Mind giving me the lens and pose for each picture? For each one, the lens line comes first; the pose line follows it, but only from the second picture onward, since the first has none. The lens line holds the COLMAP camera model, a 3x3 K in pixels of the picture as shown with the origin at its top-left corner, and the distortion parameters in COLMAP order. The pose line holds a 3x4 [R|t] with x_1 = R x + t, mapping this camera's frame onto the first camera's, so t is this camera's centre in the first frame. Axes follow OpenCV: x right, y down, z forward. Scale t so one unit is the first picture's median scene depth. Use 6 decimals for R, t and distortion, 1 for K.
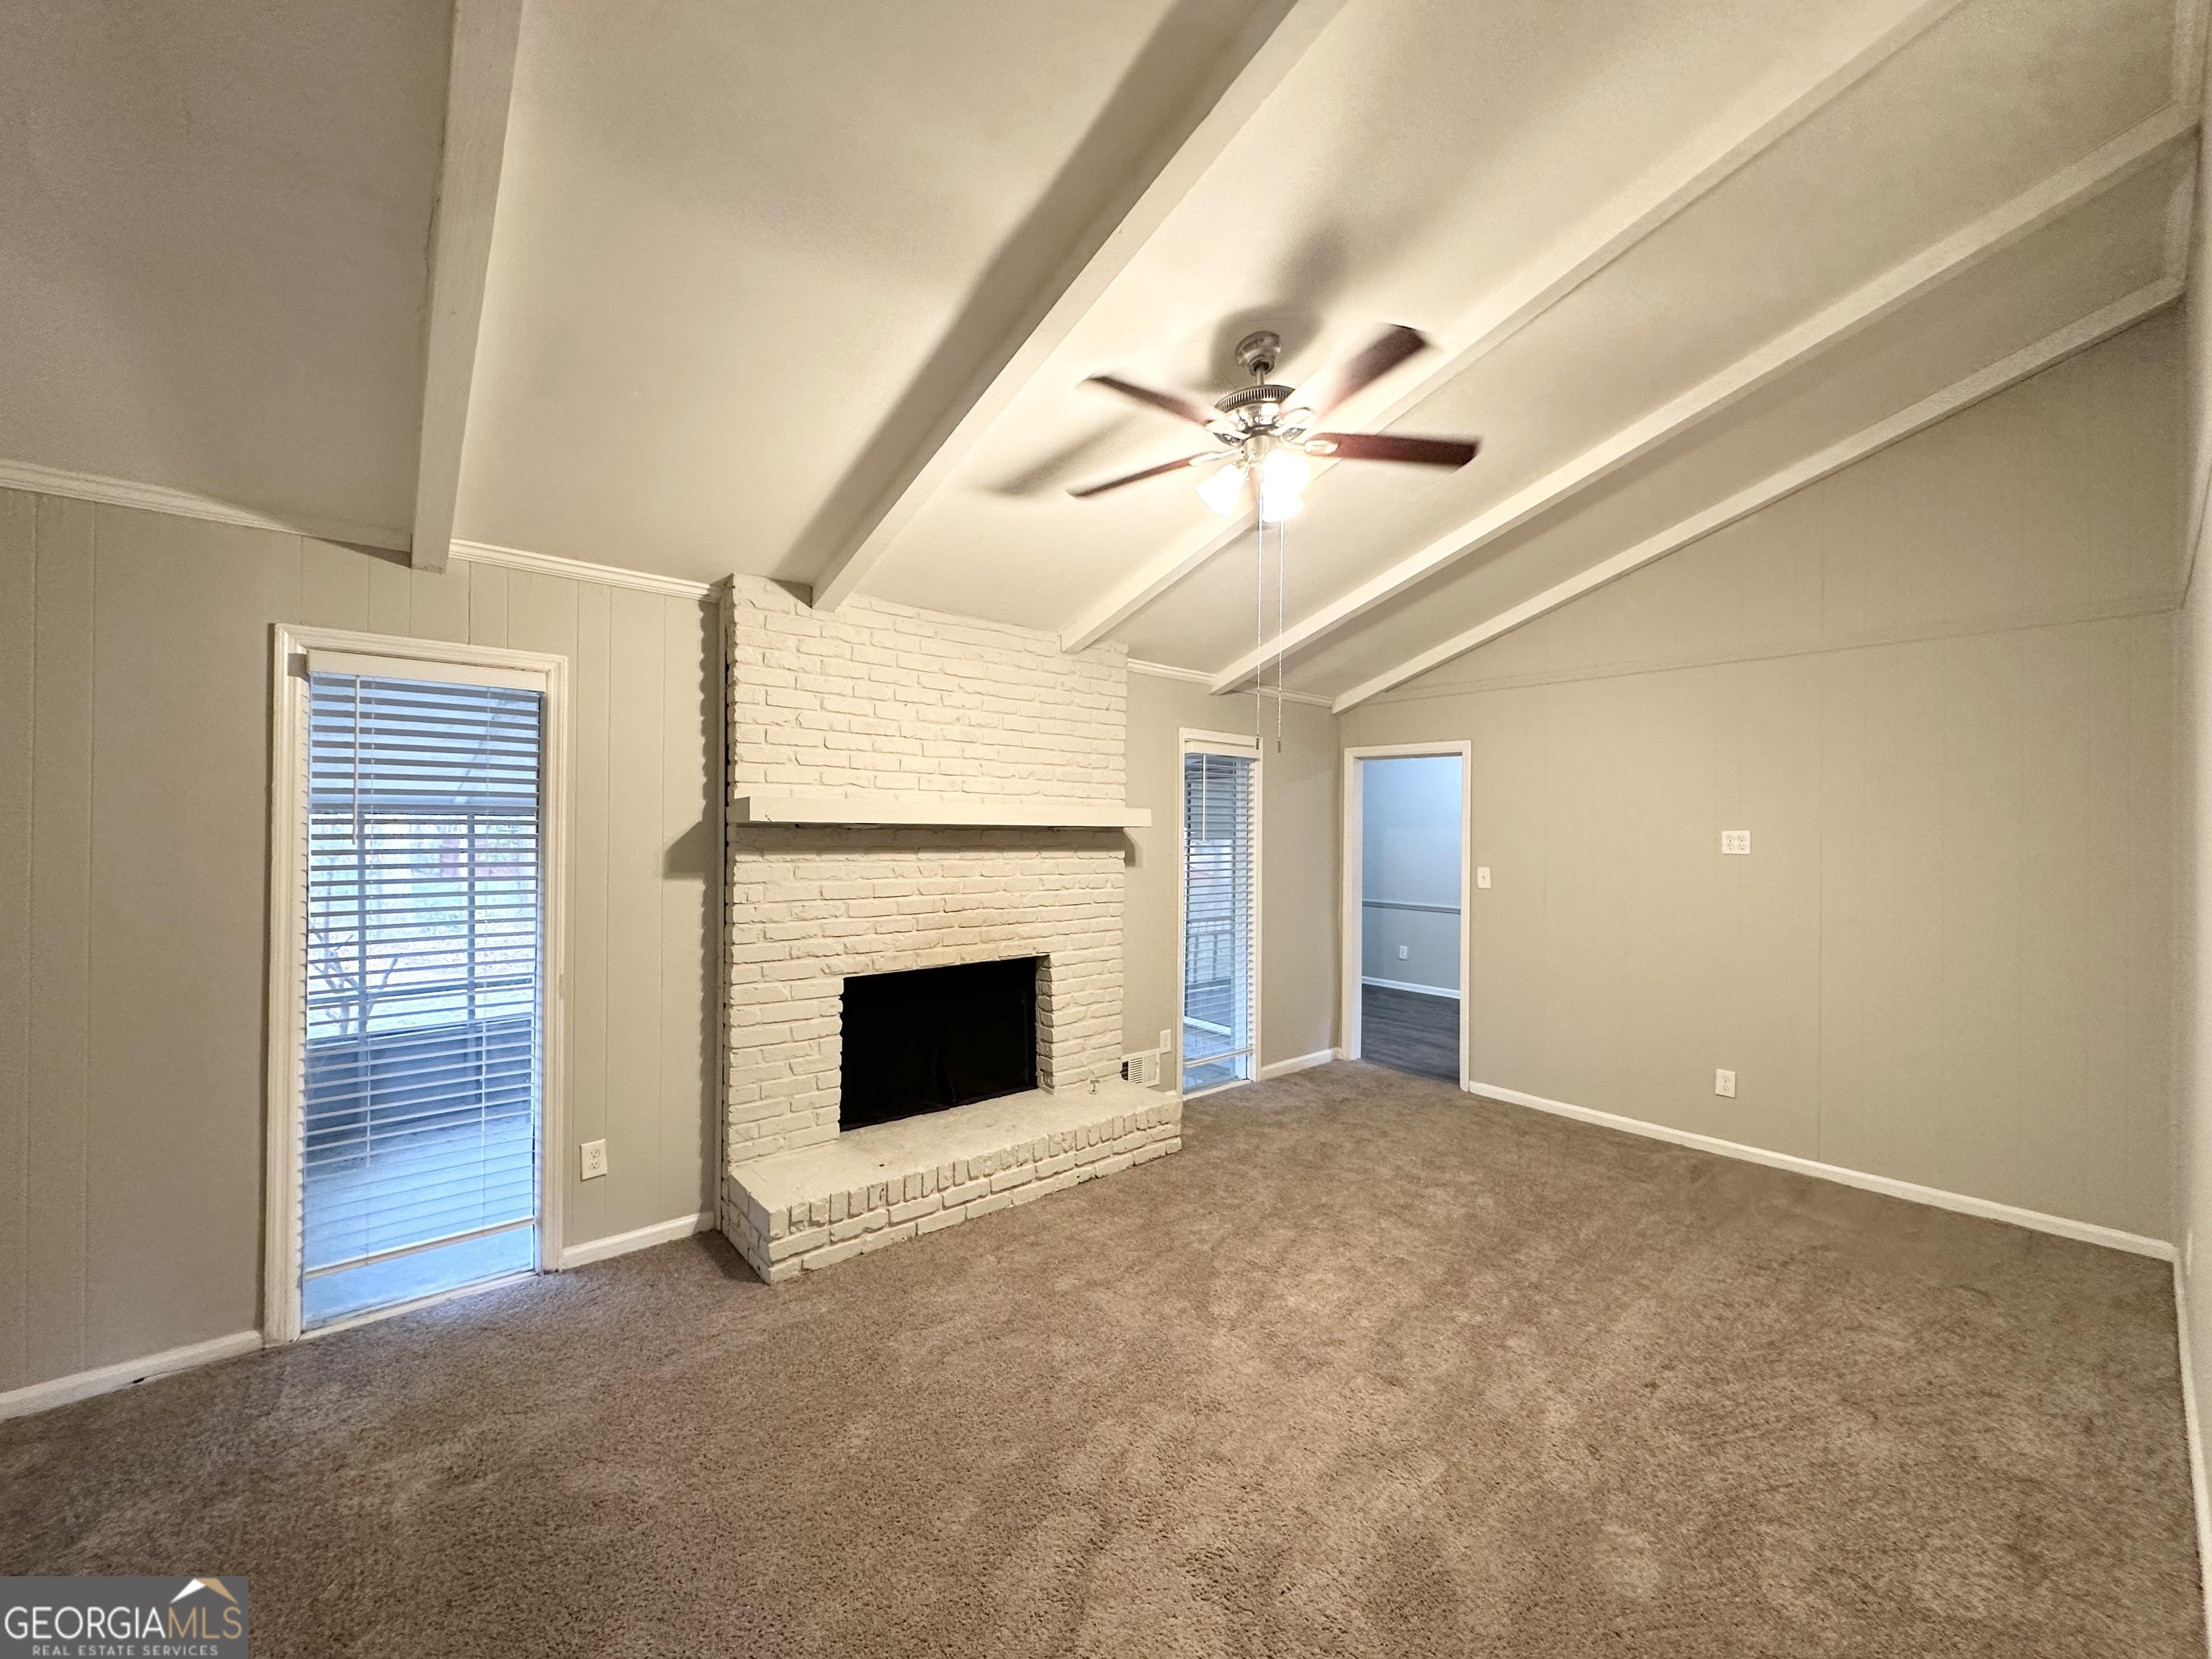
lens RADIAL K [[883.8, 0, 1108.2], [0, 883.8, 828.1], [0, 0, 1]] dist [0.001657, 0.000257]
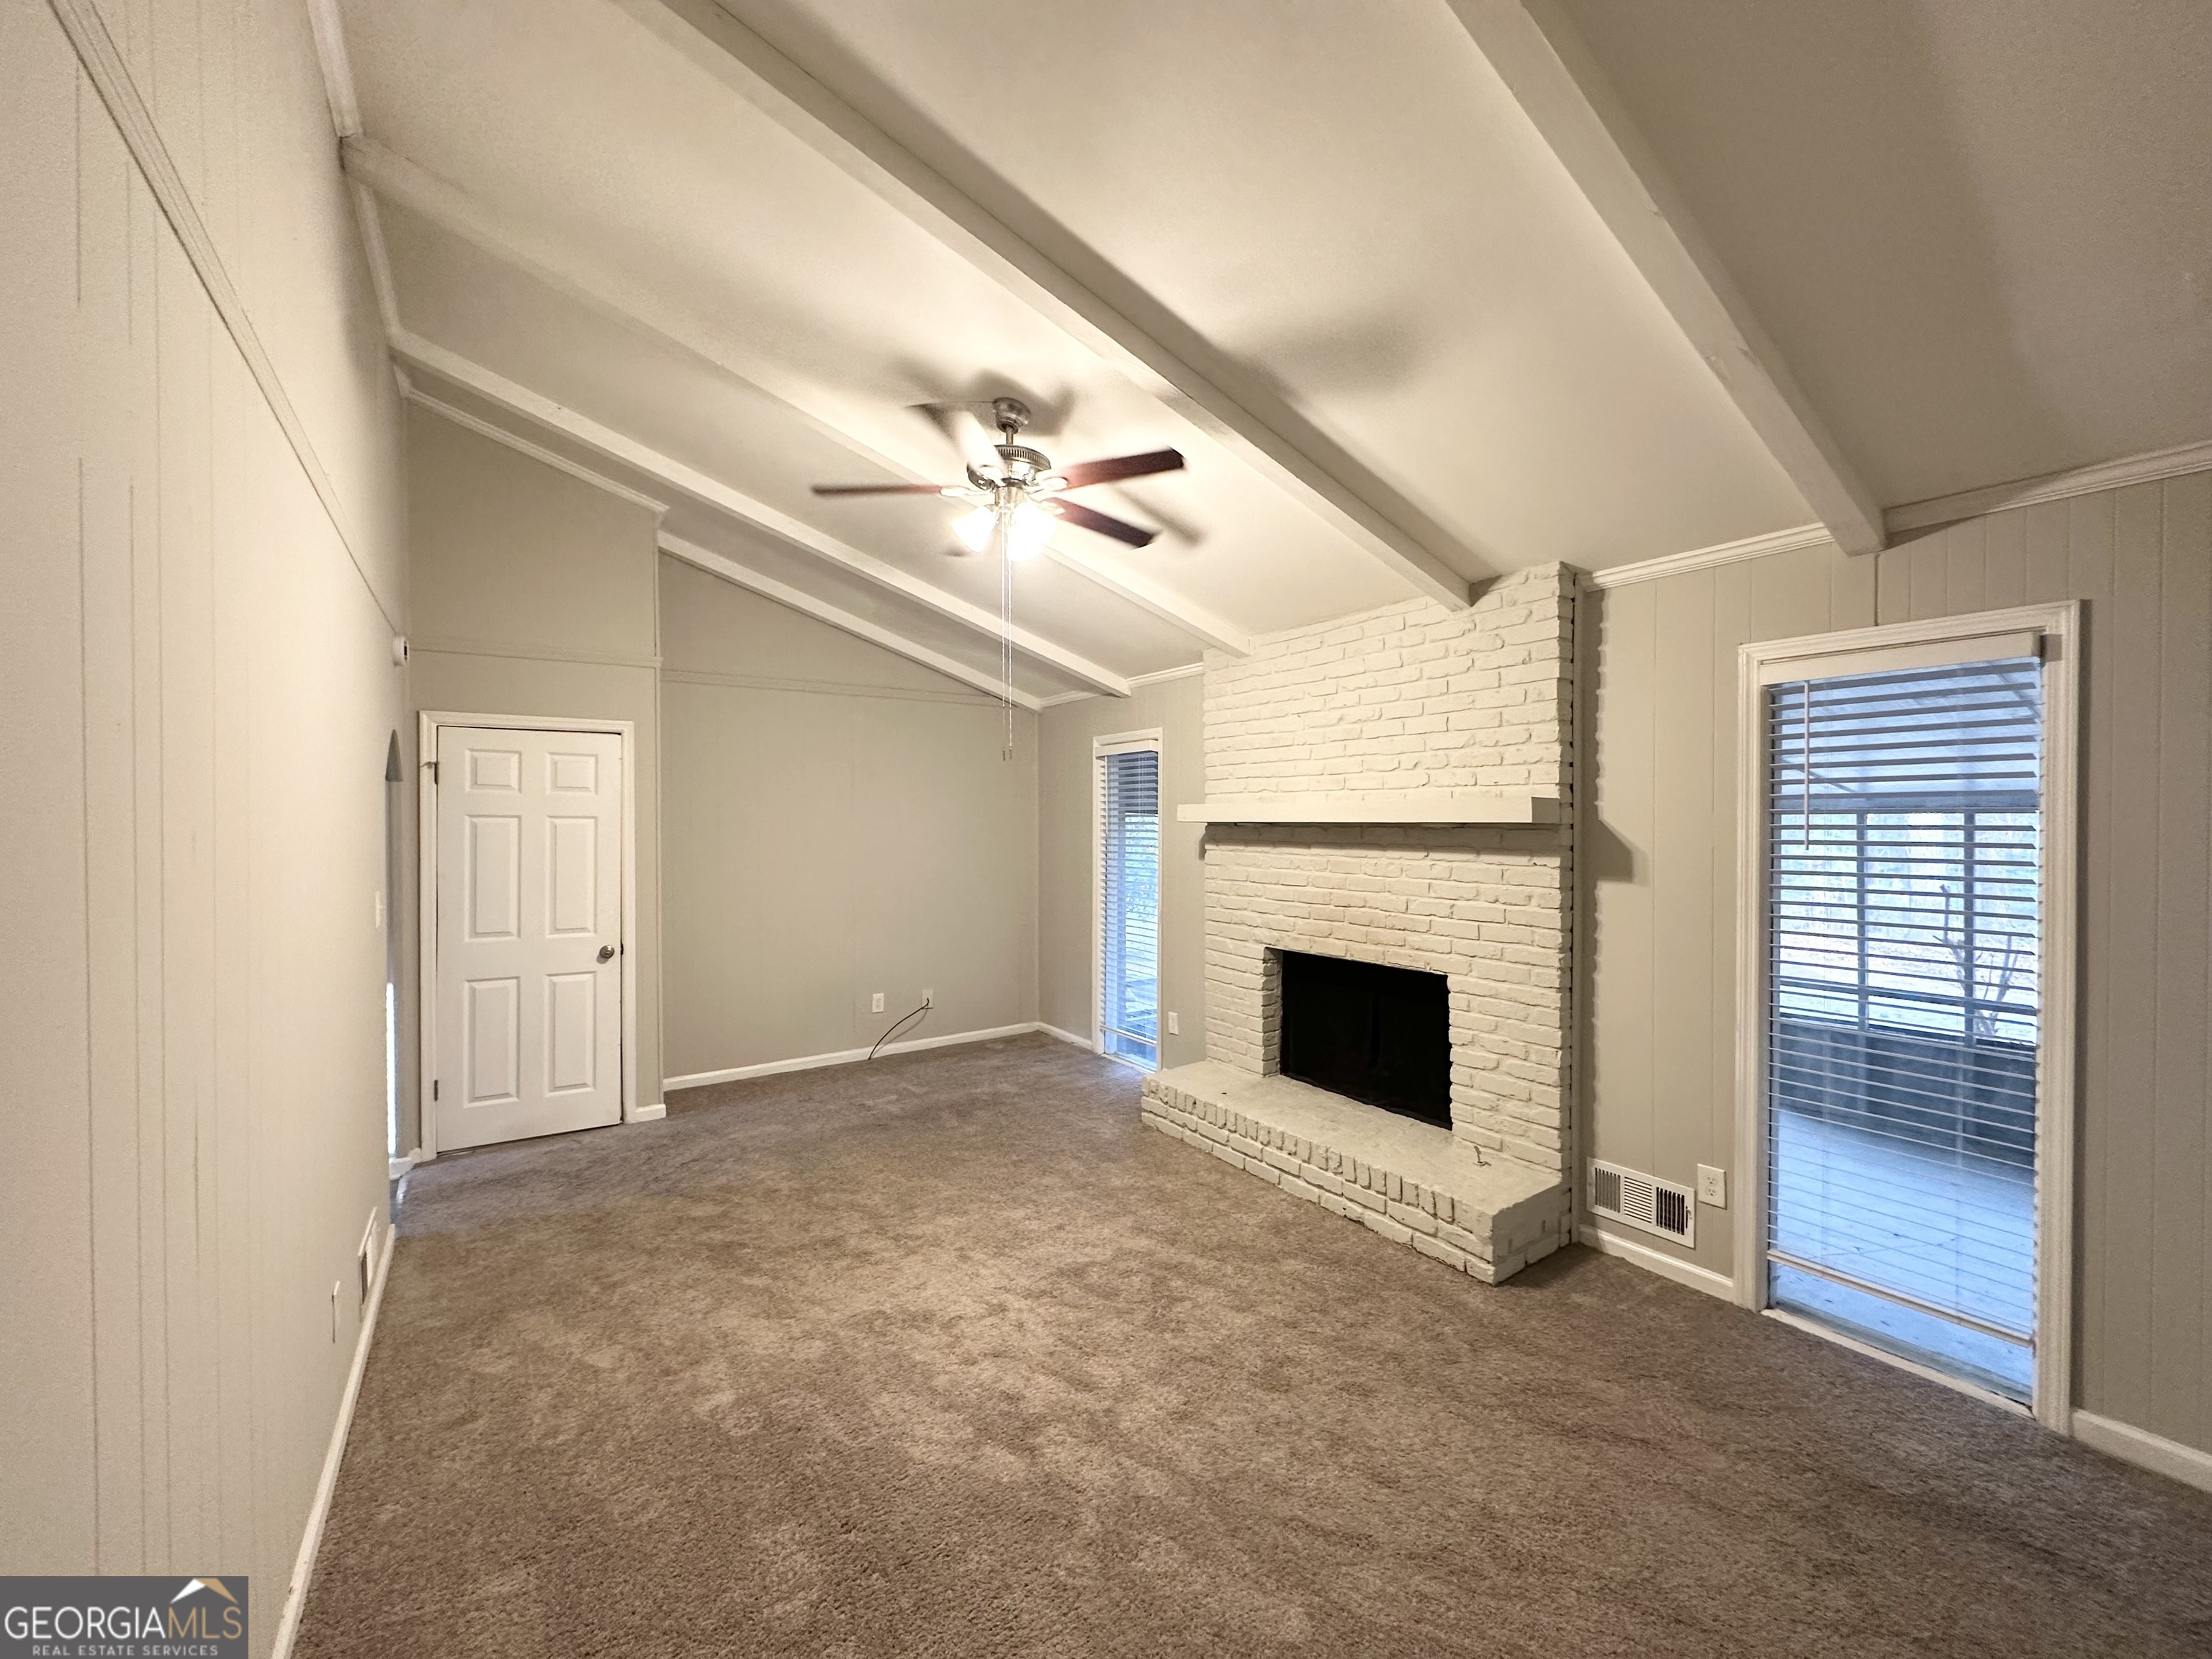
lens RADIAL K [[883.8, 0, 1108.2], [0, 883.8, 828.1], [0, 0, 1]] dist [0.001657, 0.000257]
pose [[-0.102095, 0.000790, -0.994774, 0.881979], [0.003442, 0.999994, 0.000441, 0.001972], [0.994769, -0.003379, -0.102097, 0.840192]]
